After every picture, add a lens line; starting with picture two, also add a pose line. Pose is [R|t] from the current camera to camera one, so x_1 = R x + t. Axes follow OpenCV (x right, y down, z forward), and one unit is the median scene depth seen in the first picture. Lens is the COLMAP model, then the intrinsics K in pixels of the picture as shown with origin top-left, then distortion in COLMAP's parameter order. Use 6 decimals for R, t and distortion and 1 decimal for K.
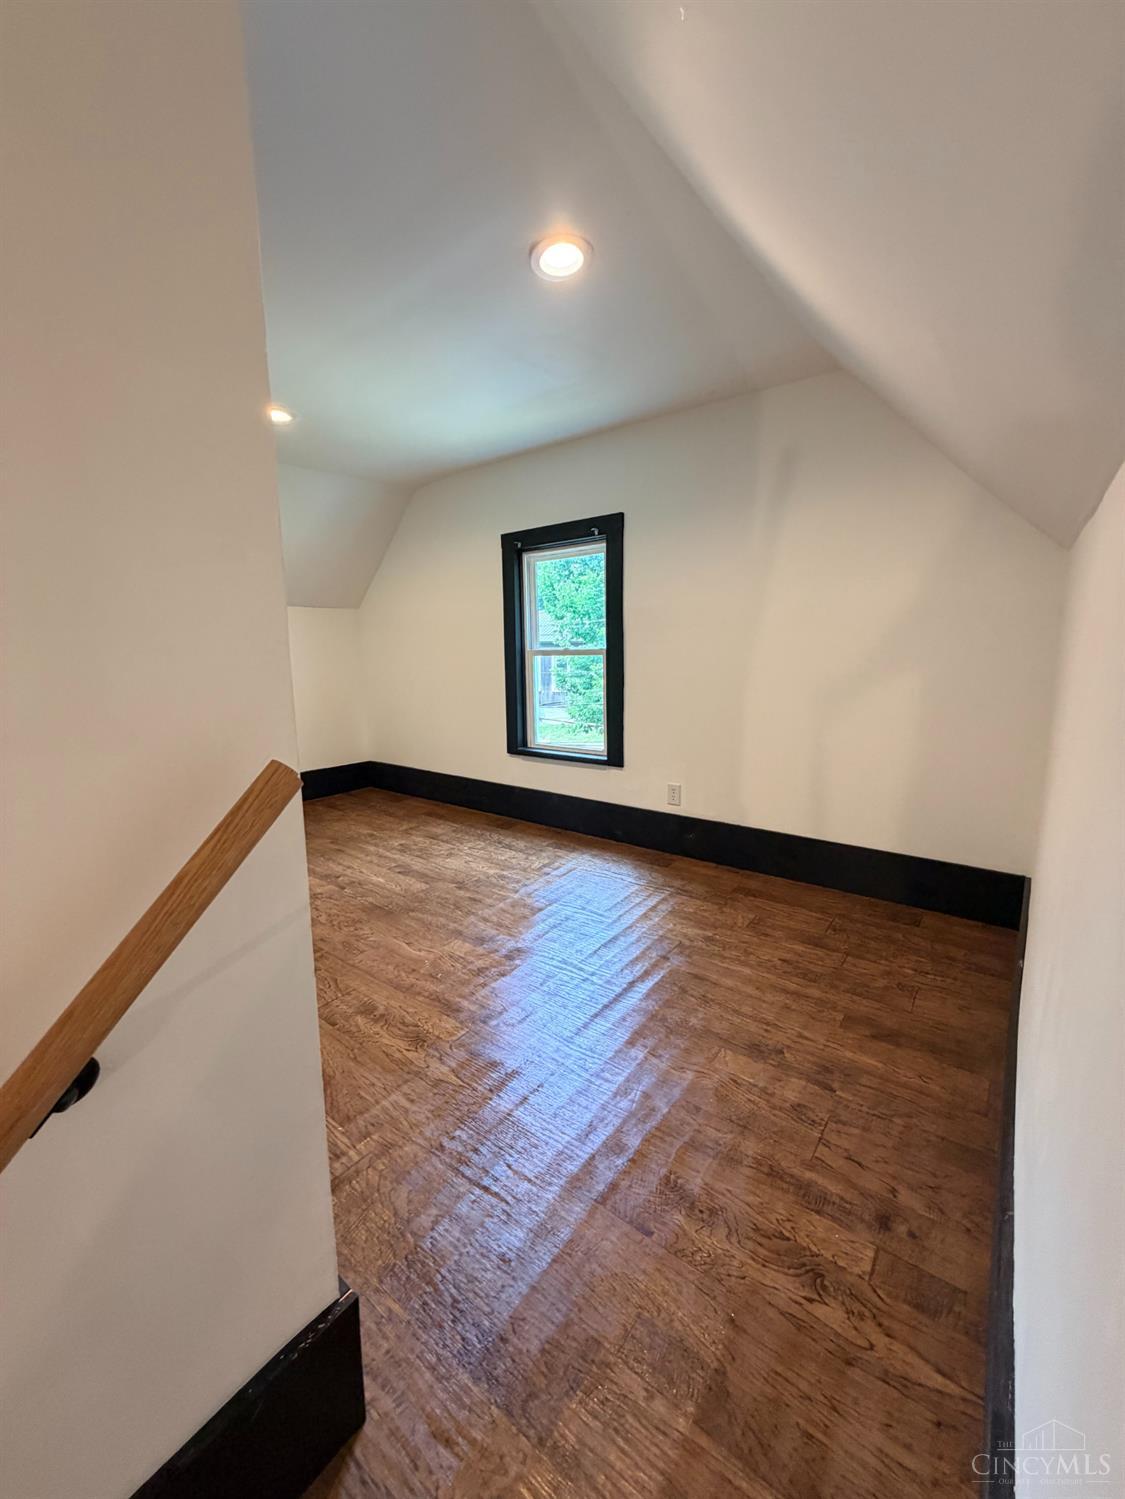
lens RADIAL K [[597.1, 0, 563.5], [0, 597.1, 742.5], [0, 0, 1]] dist [0.000551, -0.000281]
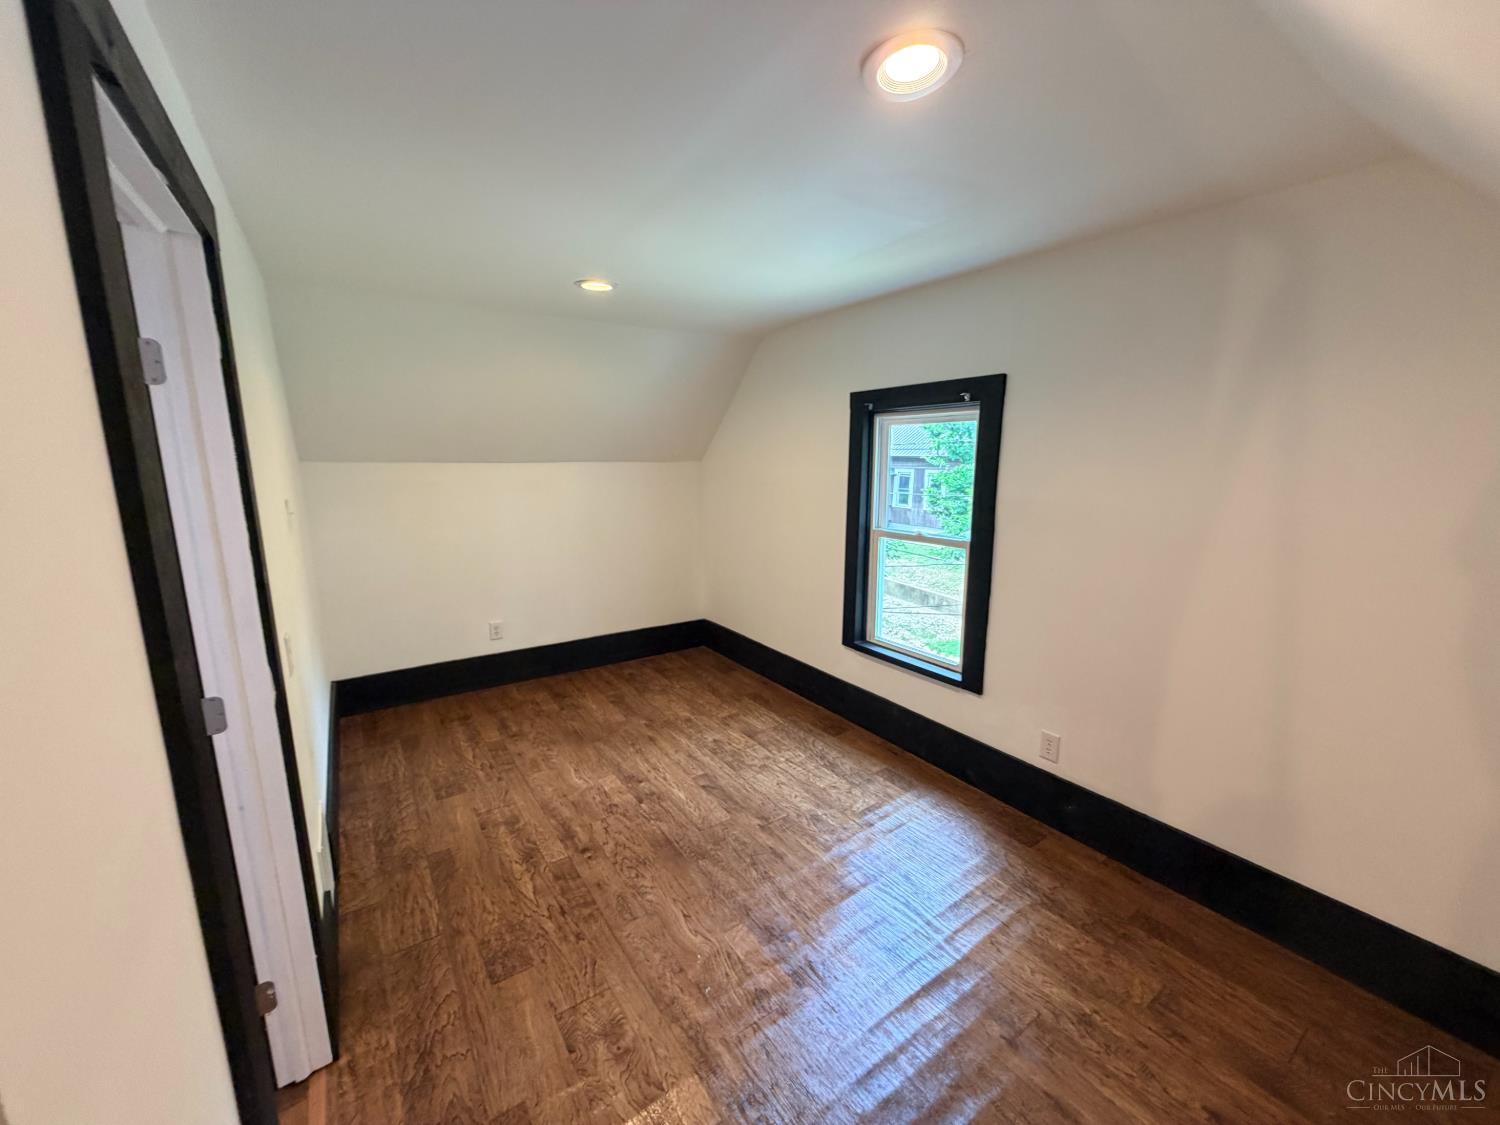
lens RADIAL K [[597.5, 0, 747.1], [0, 597.5, 563.9], [0, 0, 1]] dist [0.000551, -0.000281]
pose [[0.951897, 0.070298, -0.298246, 0.030637], [-0.062456, 0.997407, 0.035756, -0.152842], [0.299986, -0.015409, 0.953819, 0.173946]]
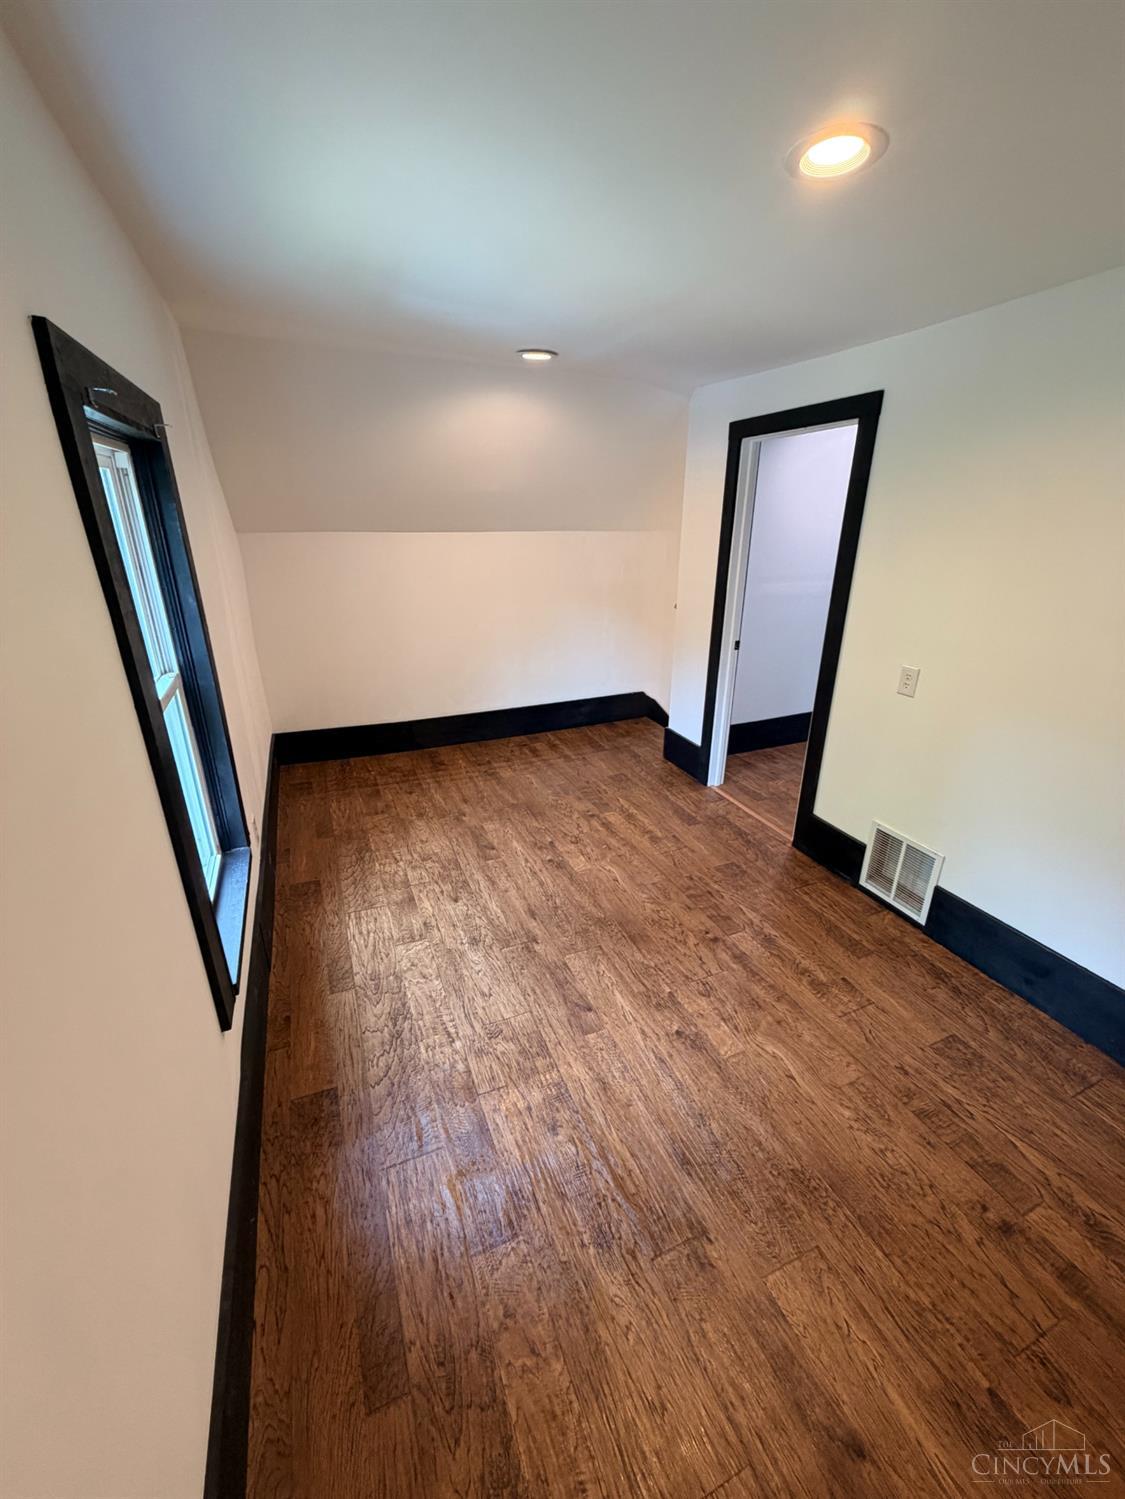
lens RADIAL K [[597.1, 0, 563.5], [0, 597.1, 742.5], [0, 0, 1]] dist [0.000551, -0.000281]
pose [[-0.874996, -0.167839, 0.454105, -0.503655], [0.083001, 0.872089, 0.482257, -0.358016], [-0.476962, 0.459665, -0.749144, 1.385172]]
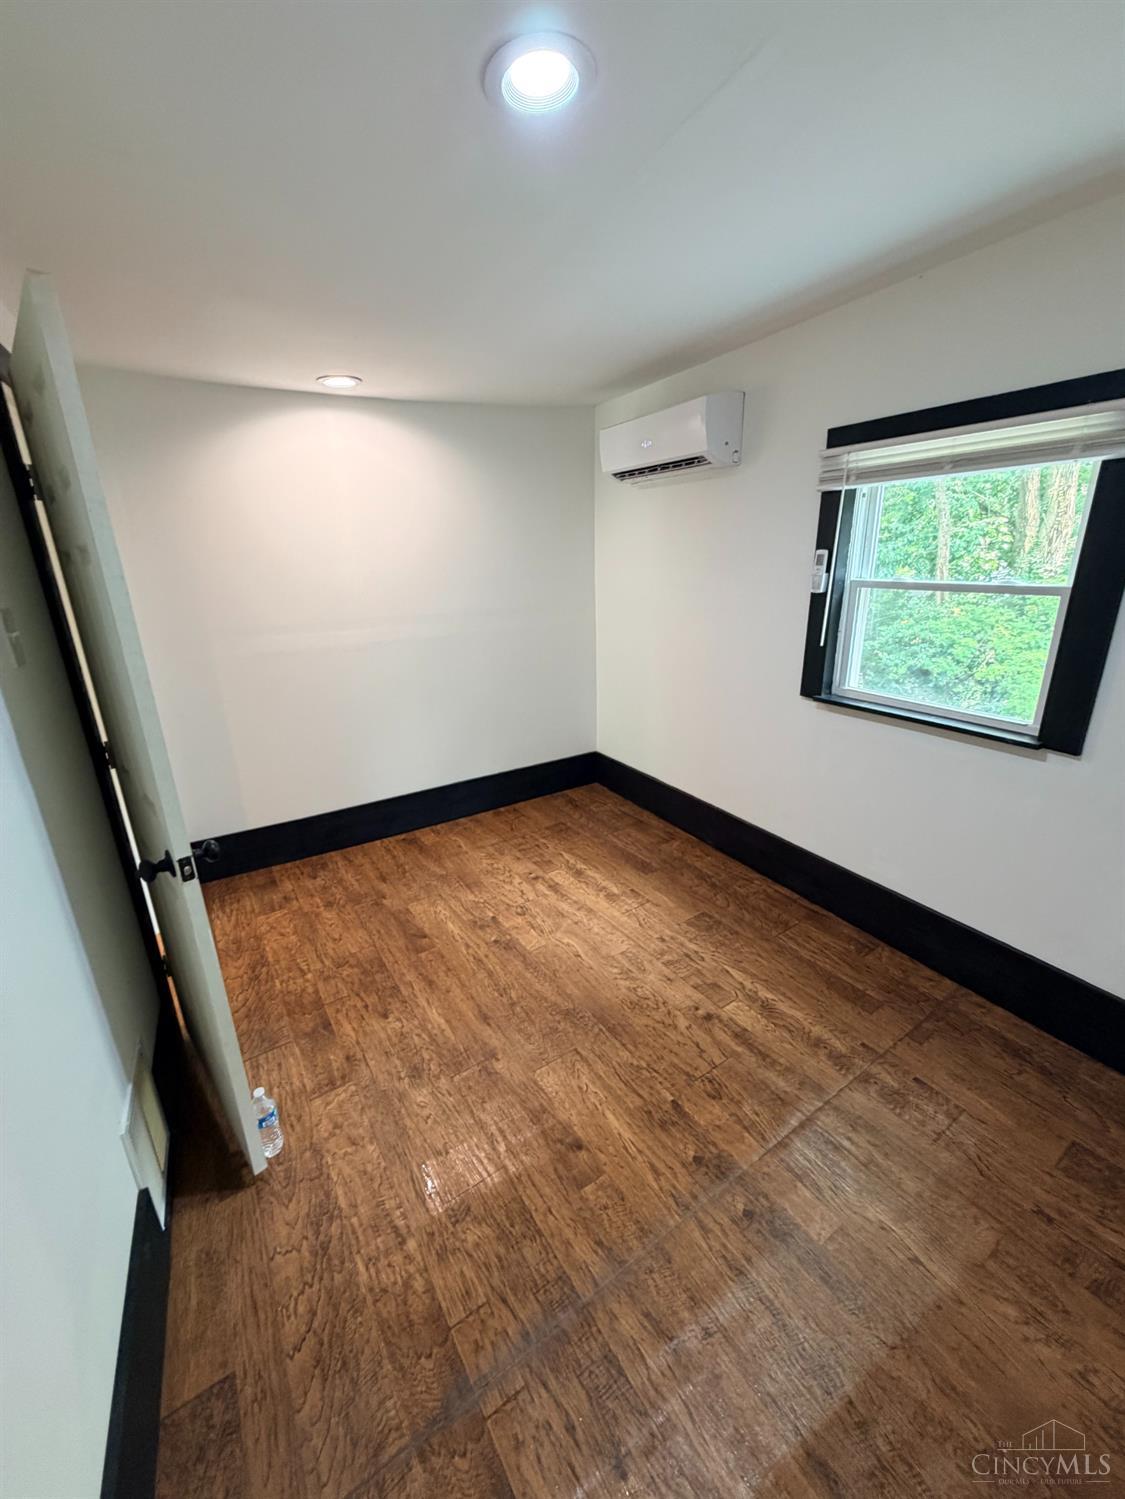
lens RADIAL K [[597.1, 0, 563.5], [0, 597.1, 742.5], [0, 0, 1]] dist [0.000551, -0.000281]
pose [[-0.945366, -0.048249, 0.322422, -0.413709], [0.105343, 0.890726, 0.442165, -0.315875], [-0.308524, 0.451973, -0.836979, 1.287482]]
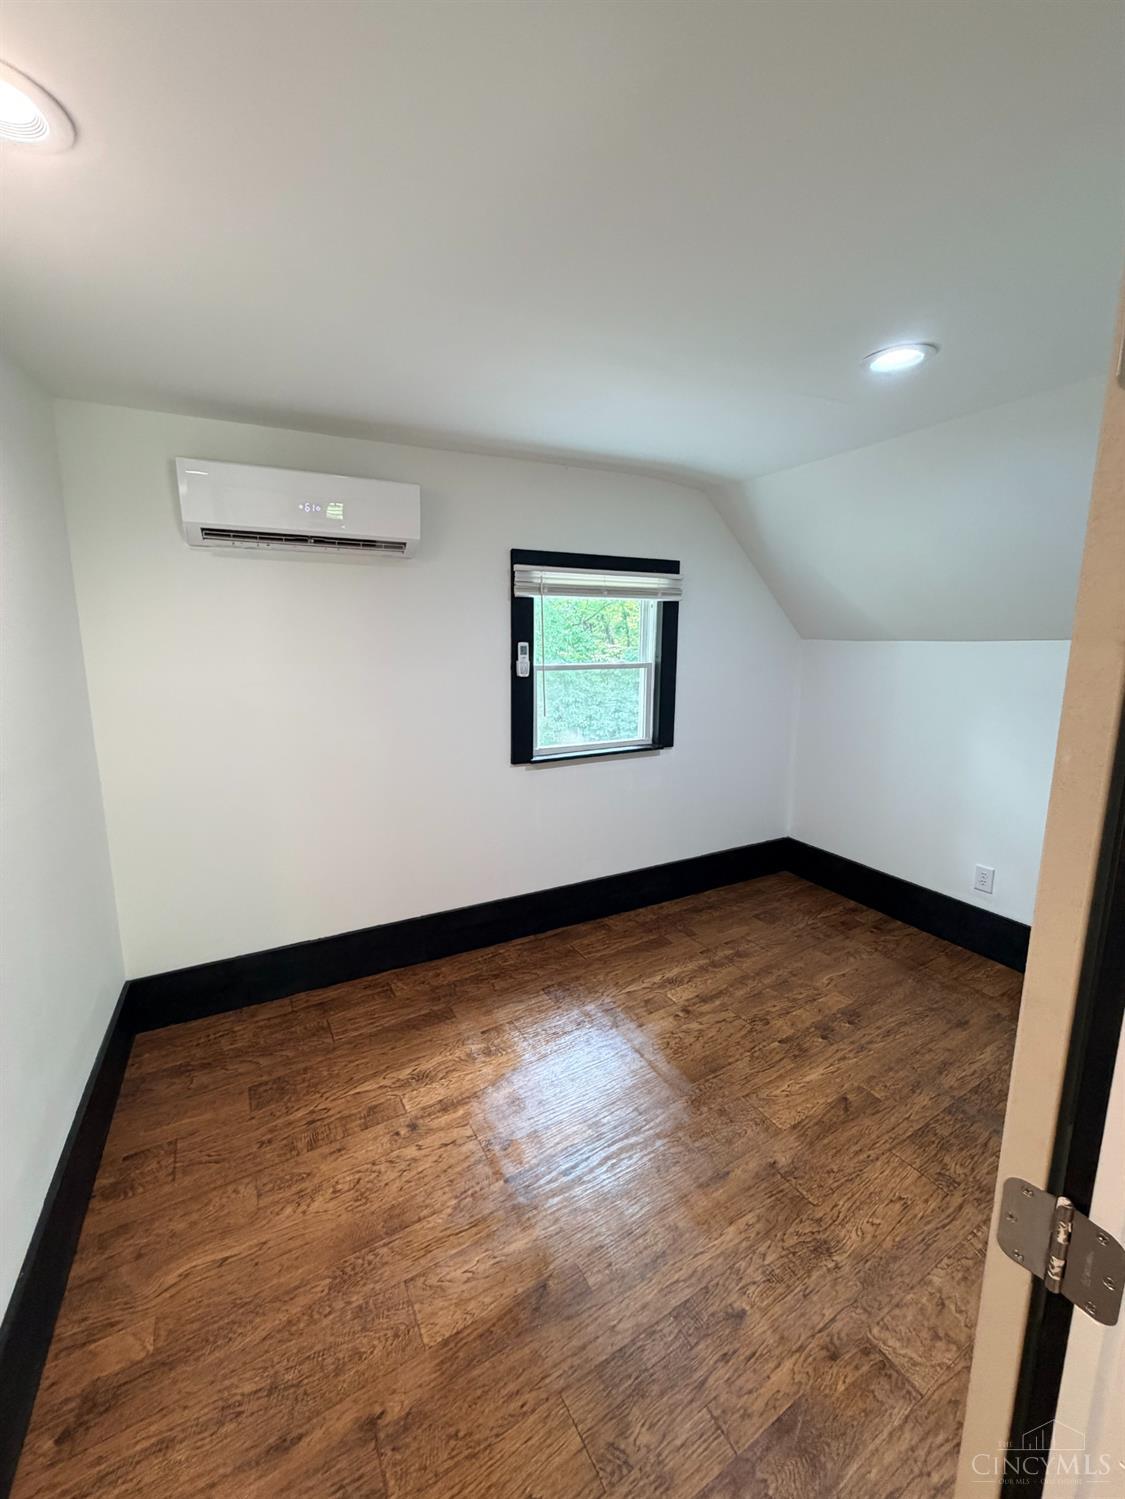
lens RADIAL K [[594.3, 0, 558.6], [0, 594.3, 742.6], [0, 0, 1]] dist [0.000678, 0.000097]
pose [[-0.376344, 0.186398, -0.907536, 0.337450], [-0.138407, 0.957249, 0.254005, -0.260767], [0.916083, 0.221202, -0.334456, 0.861610]]
